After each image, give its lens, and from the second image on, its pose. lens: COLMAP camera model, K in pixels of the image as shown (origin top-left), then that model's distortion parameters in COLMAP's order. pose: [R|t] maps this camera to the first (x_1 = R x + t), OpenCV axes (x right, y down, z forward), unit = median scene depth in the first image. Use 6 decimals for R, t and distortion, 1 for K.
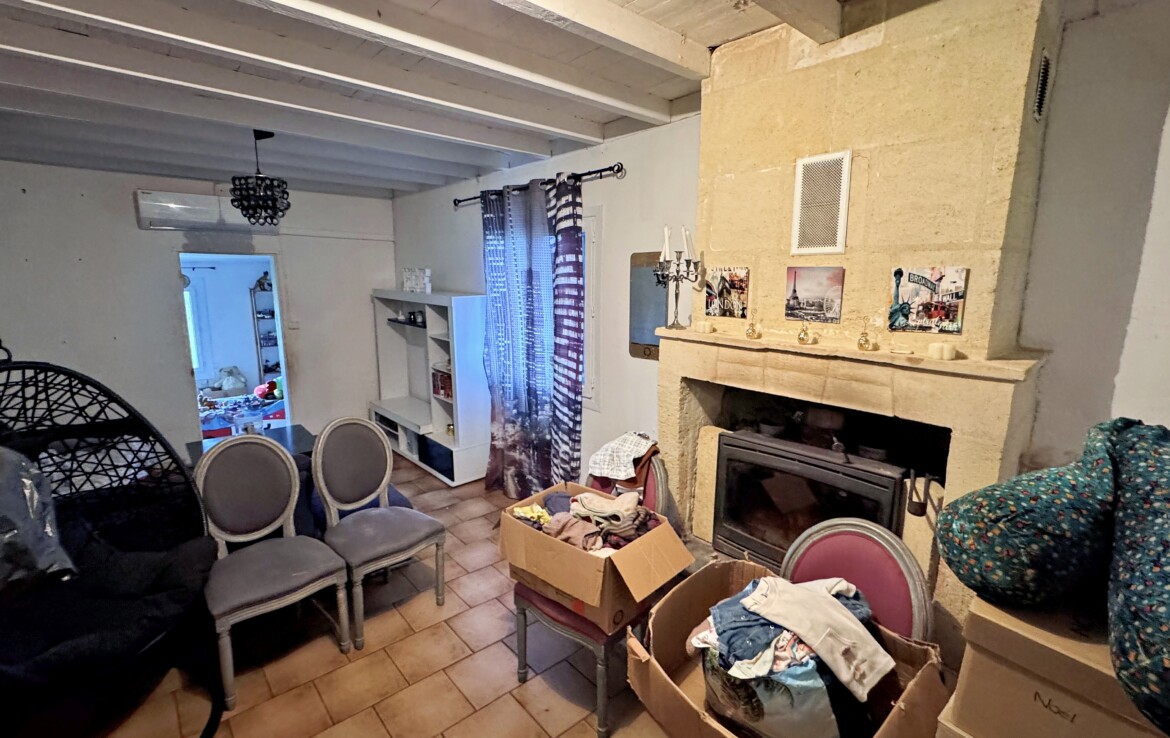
lens RADIAL K [[527.3, 0, 585.0], [0, 527.3, 369.0], [0, 0, 1]] dist [-0.000569, -0.000083]
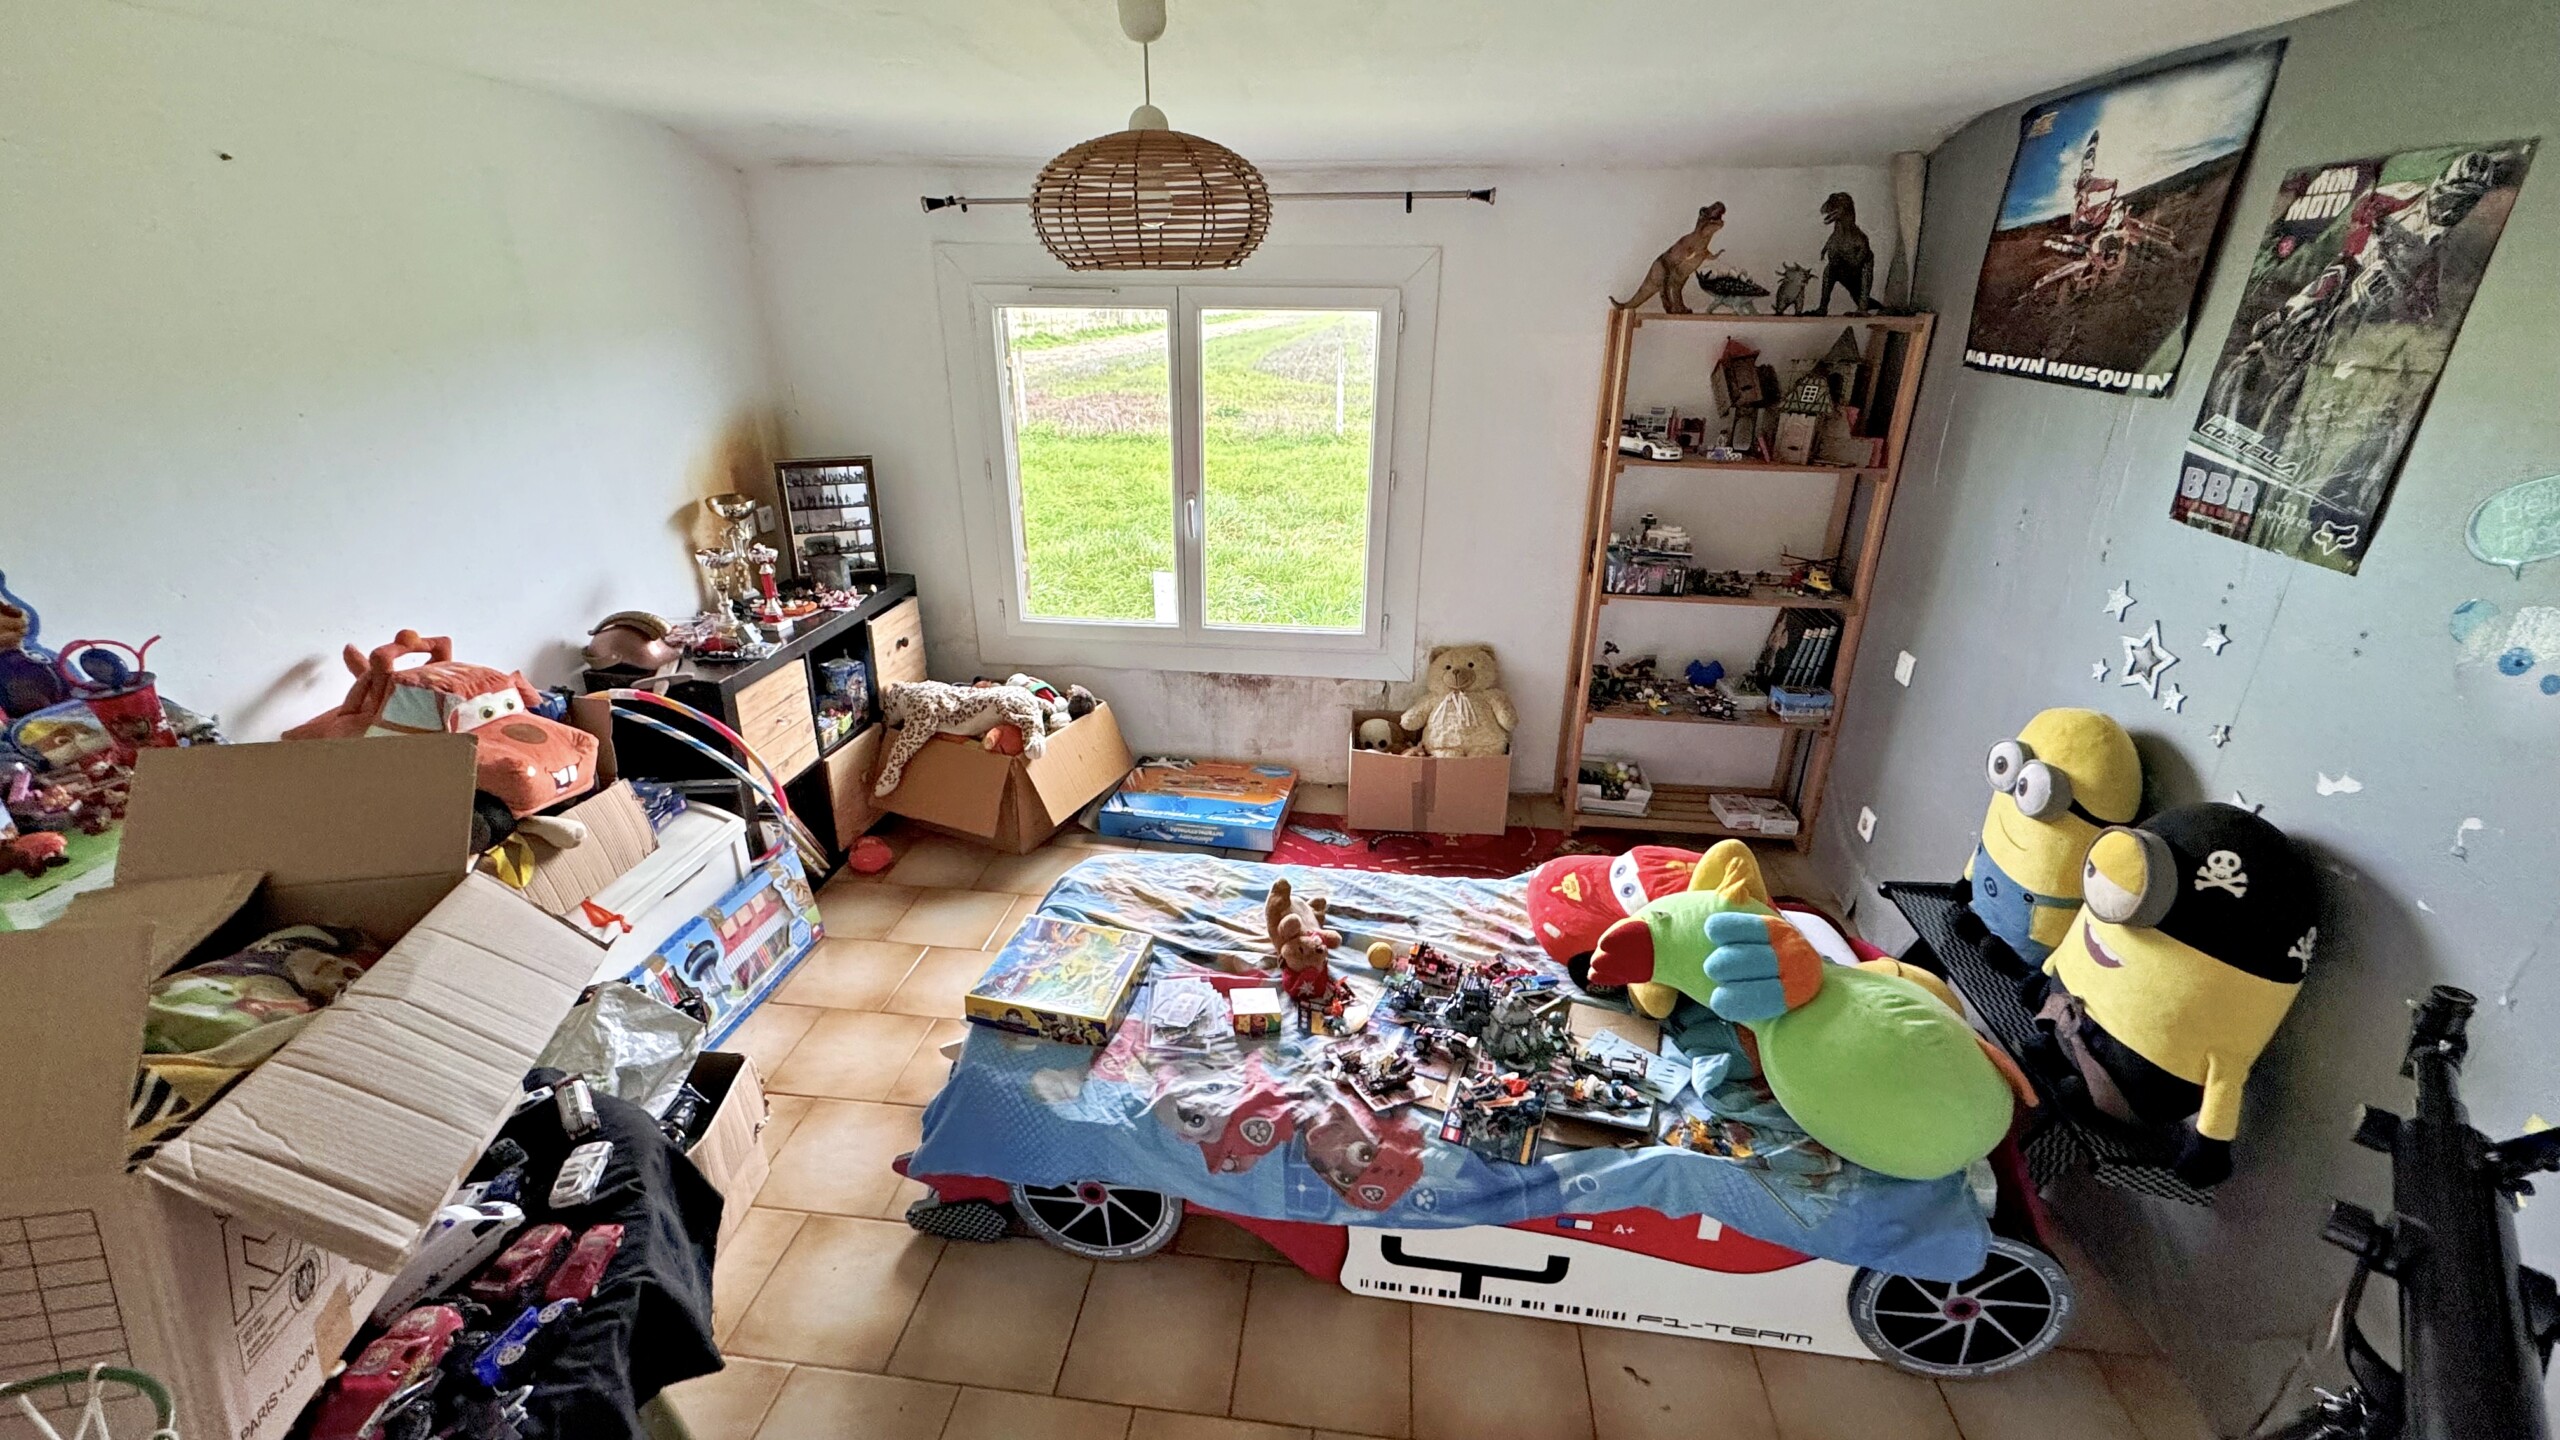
lens RADIAL K [[1023.8, 0, 1280.0], [0, 1023.8, 720.0], [0, 0, 1]] dist [0.000576, 0.000028]
pose [[0.675721, 0.284590, -0.680007, -0.409657], [-0.132018, 0.954278, 0.268189, -0.087848], [0.725240, -0.091448, 0.682396, 0.623338]]
